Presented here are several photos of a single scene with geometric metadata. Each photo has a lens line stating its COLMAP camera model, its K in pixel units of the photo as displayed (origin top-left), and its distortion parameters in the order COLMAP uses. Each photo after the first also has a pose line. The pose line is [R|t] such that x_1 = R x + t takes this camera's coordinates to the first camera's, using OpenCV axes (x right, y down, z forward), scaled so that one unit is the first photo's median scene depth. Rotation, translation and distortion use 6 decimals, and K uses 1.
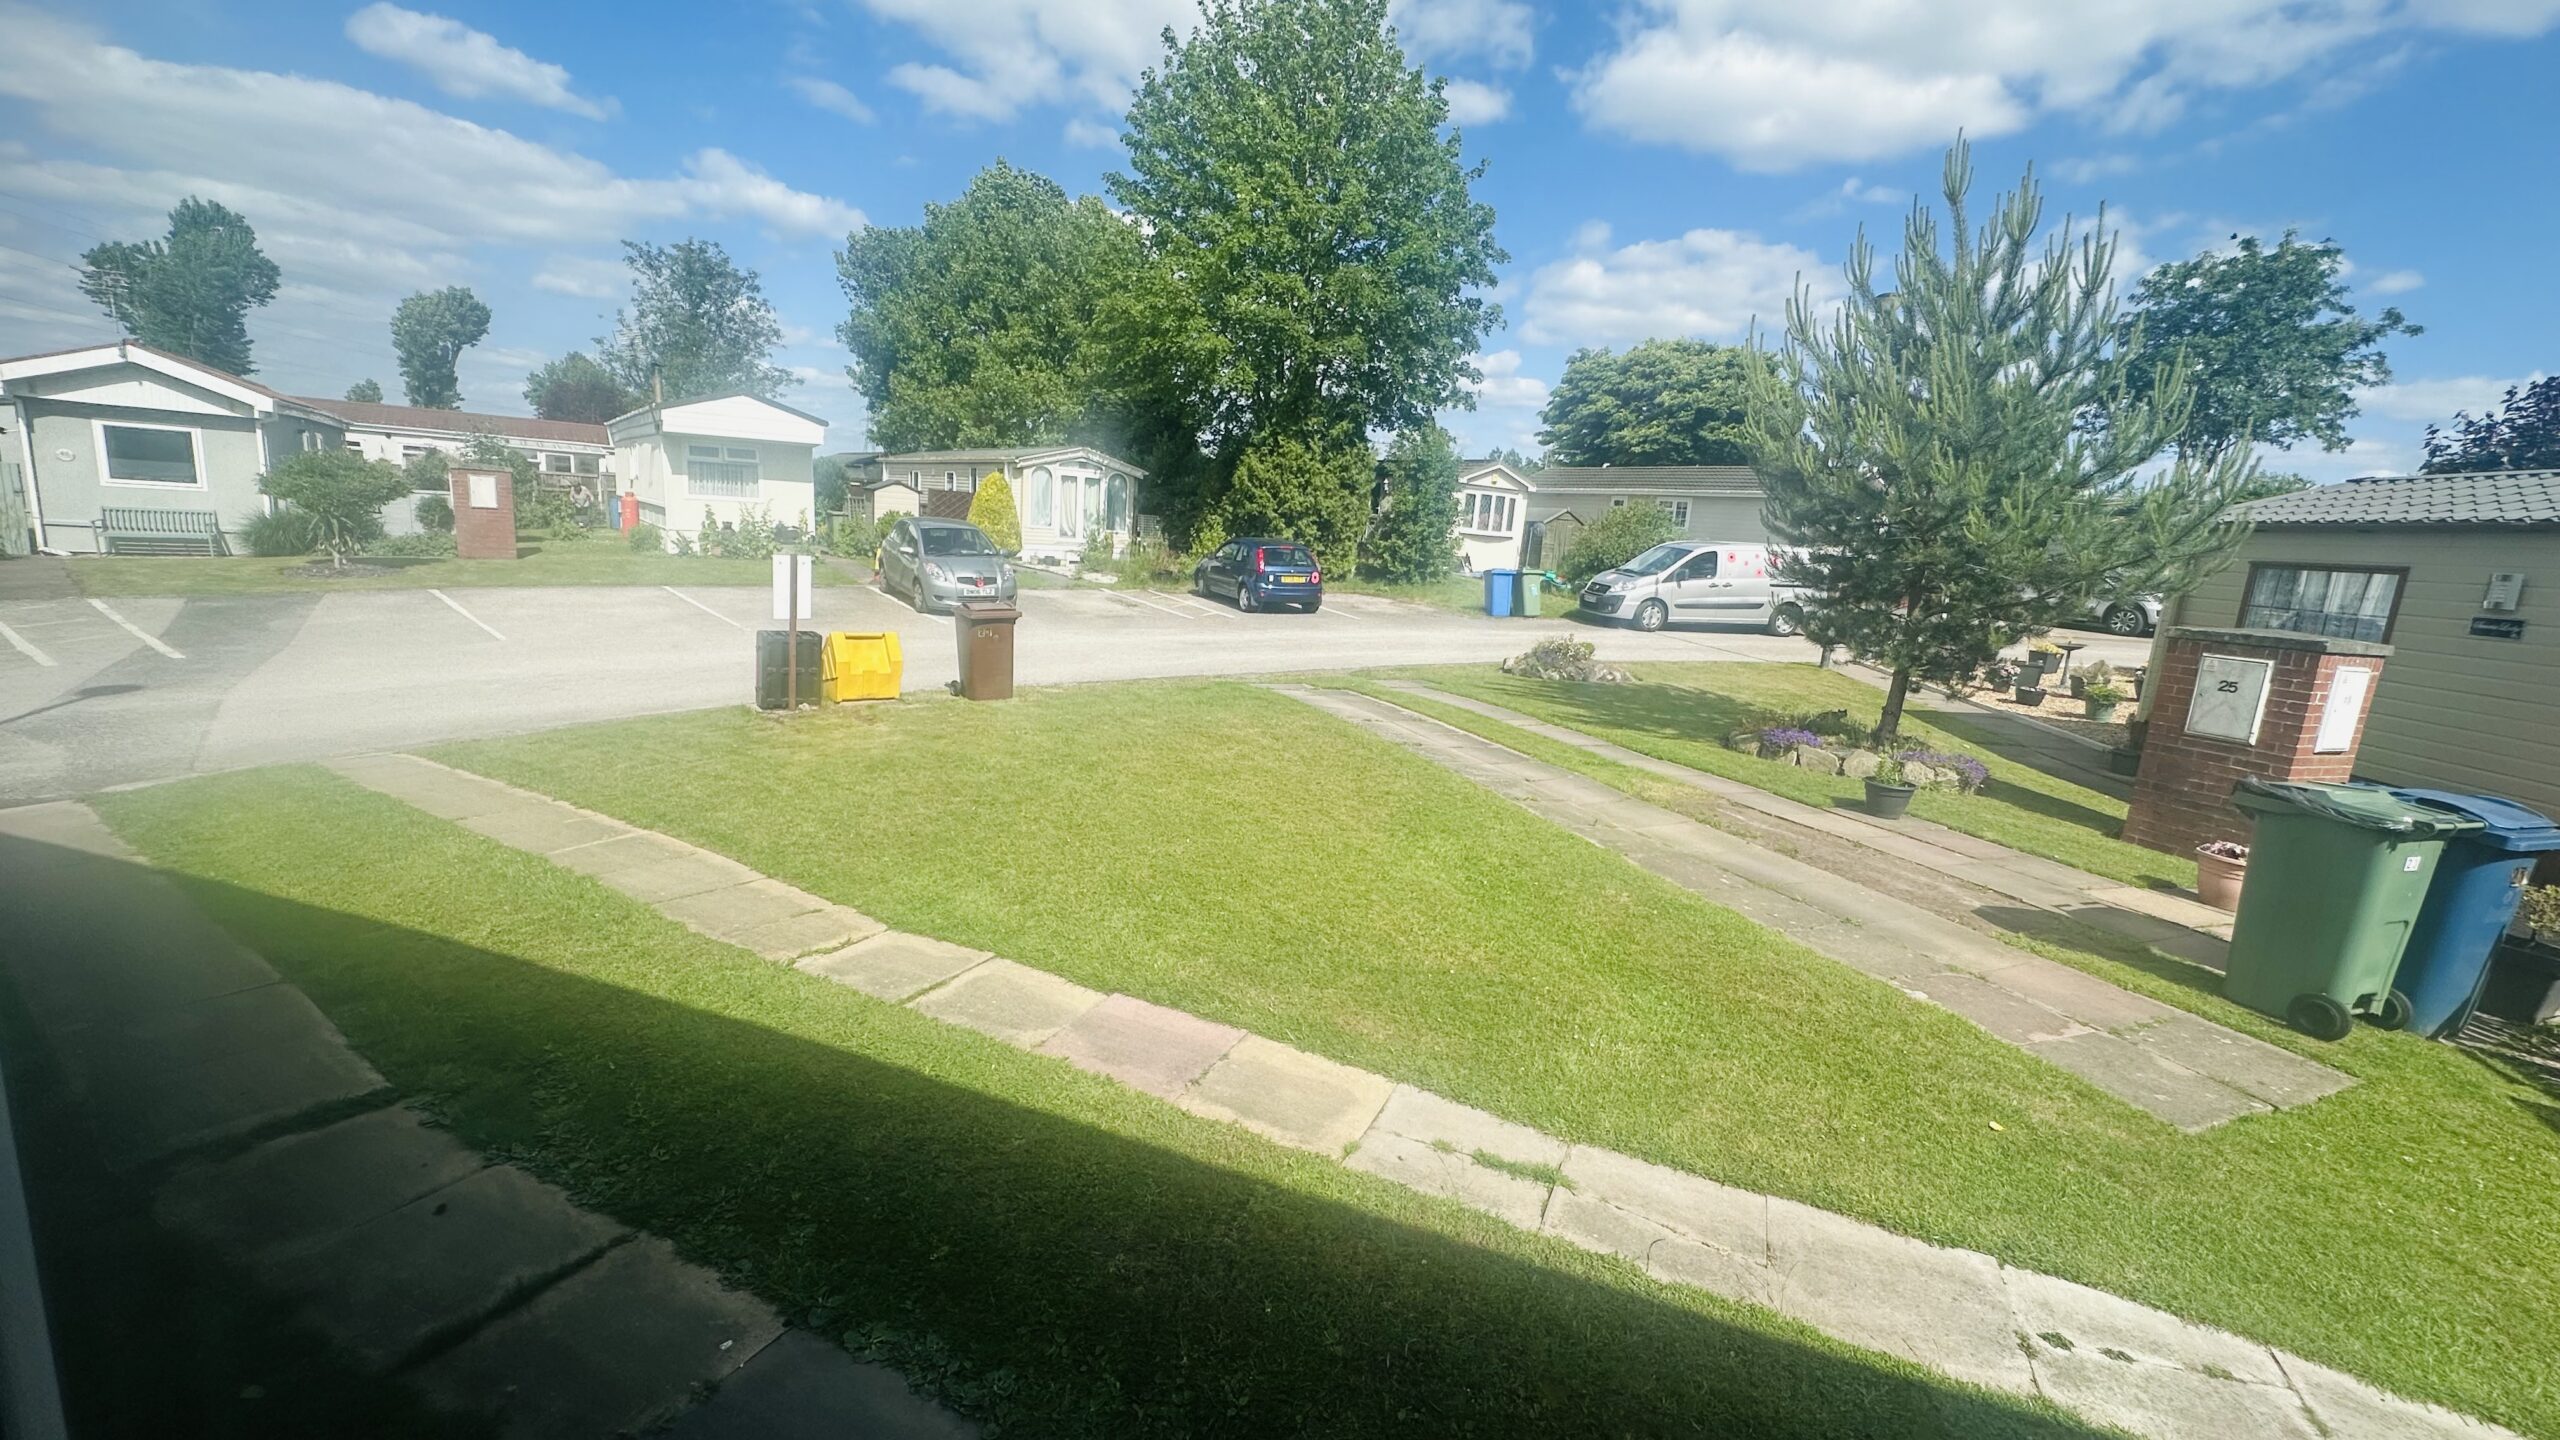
lens RADIAL K [[1019.5, 0, 1275.1], [0, 1019.5, 719.7], [0, 0, 1]] dist [0.000896, 0.000157]
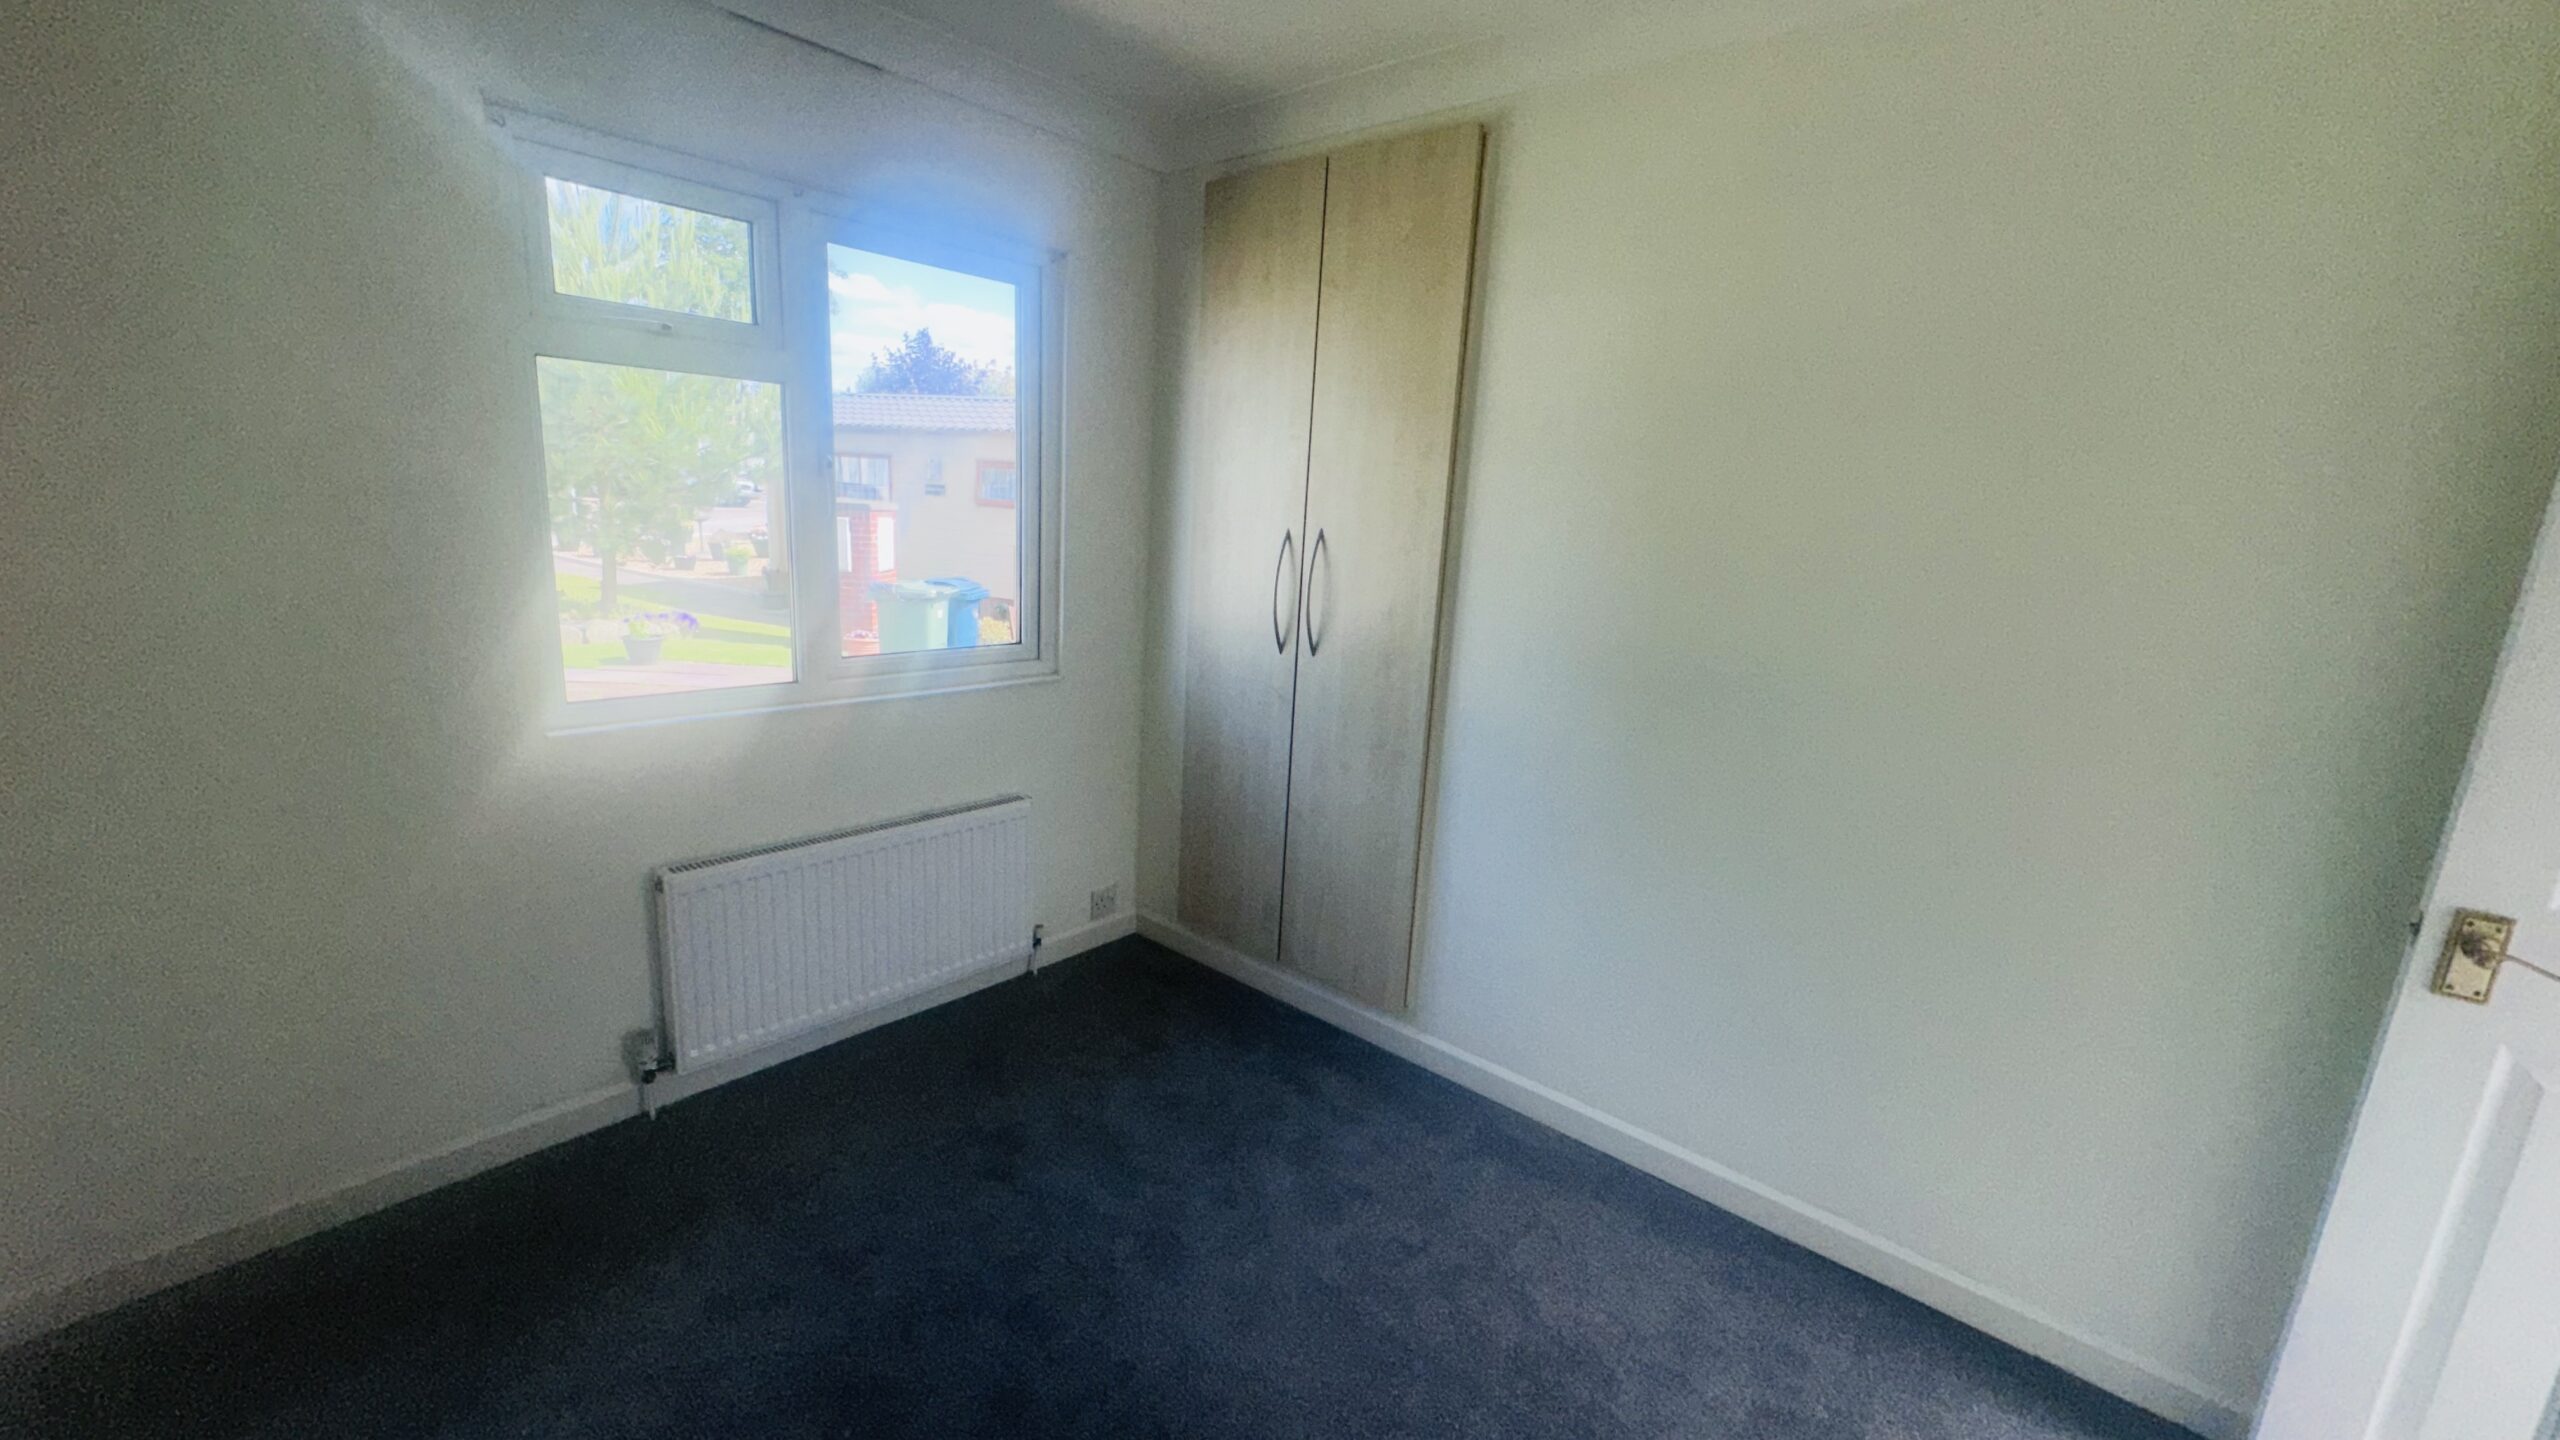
lens RADIAL K [[1019.5, 0, 1275.1], [0, 1019.5, 719.7], [0, 0, 1]] dist [0.000896, 0.000157]
pose [[0.365657, -0.246324, 0.897563, -0.081767], [0.143218, 0.967750, 0.207240, 0.004032], [-0.919665, 0.052769, 0.389143, -0.061699]]
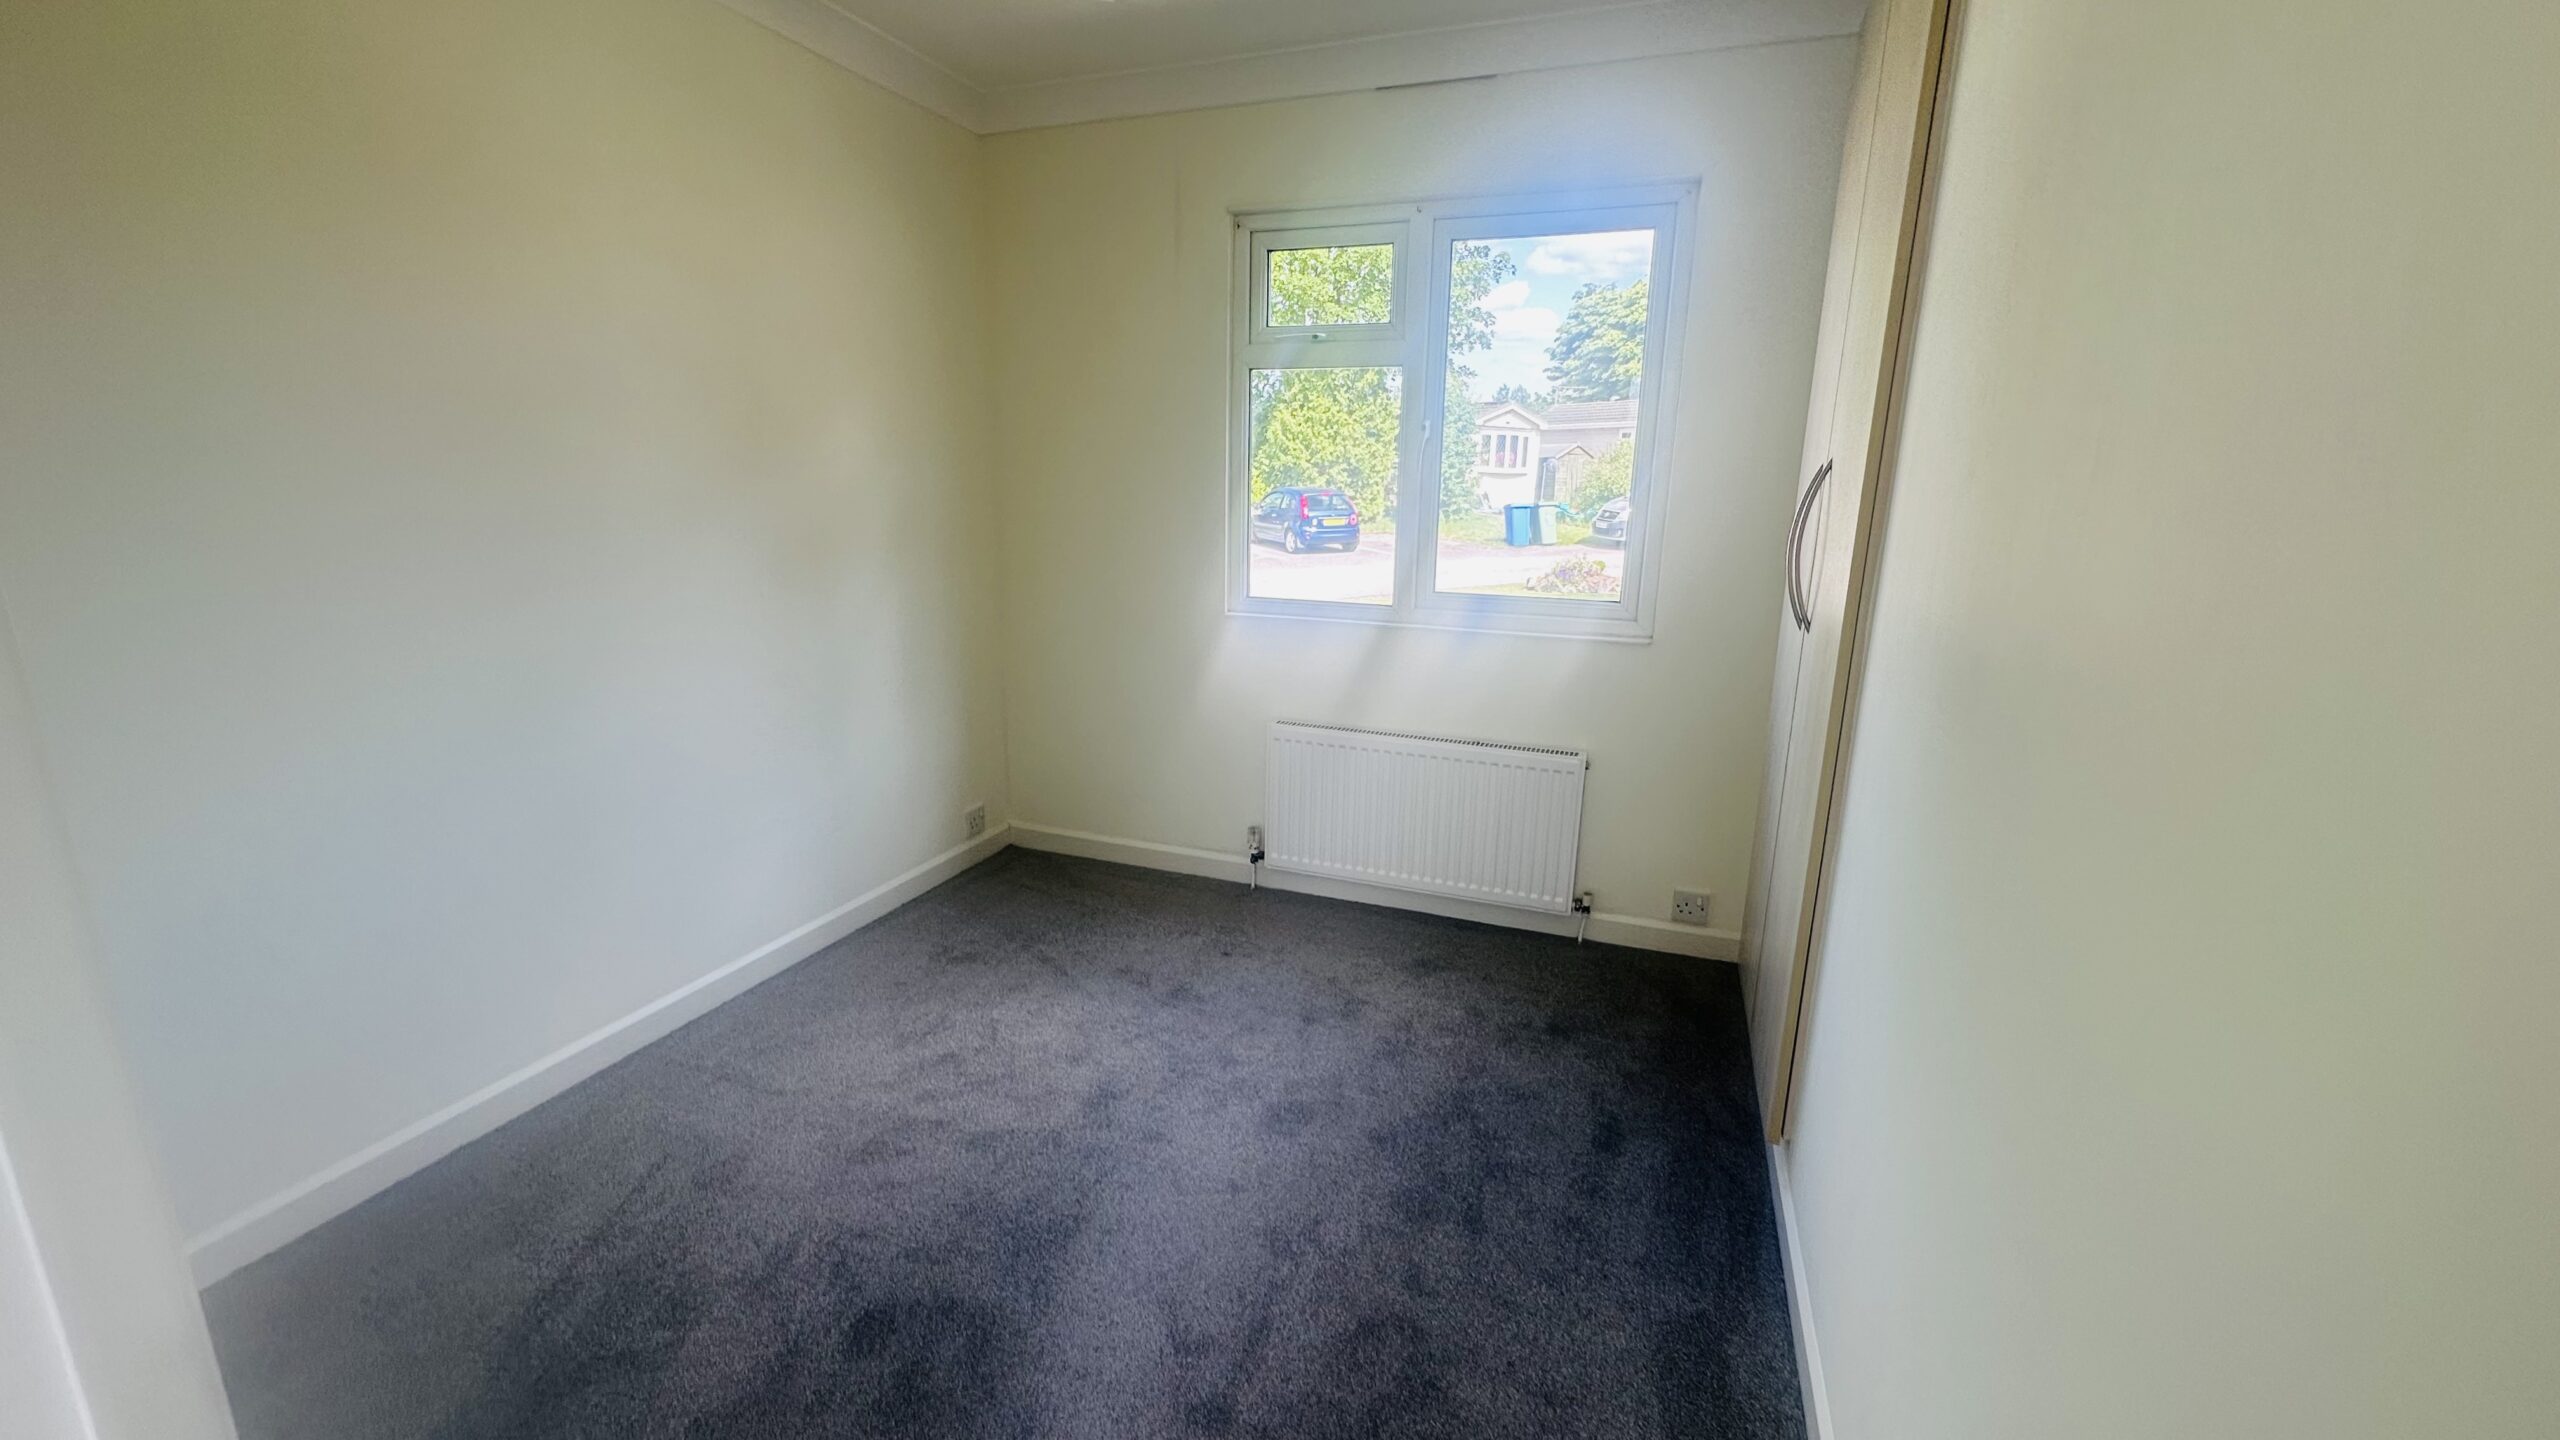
lens RADIAL K [[1019.5, 0, 1275.1], [0, 1019.5, 719.7], [0, 0, 1]] dist [0.000896, 0.000157]
pose [[0.998394, -0.052887, -0.020290, -0.027630], [0.053747, 0.997563, 0.044487, 0.020009], [0.017888, -0.045506, 0.998804, -0.100352]]
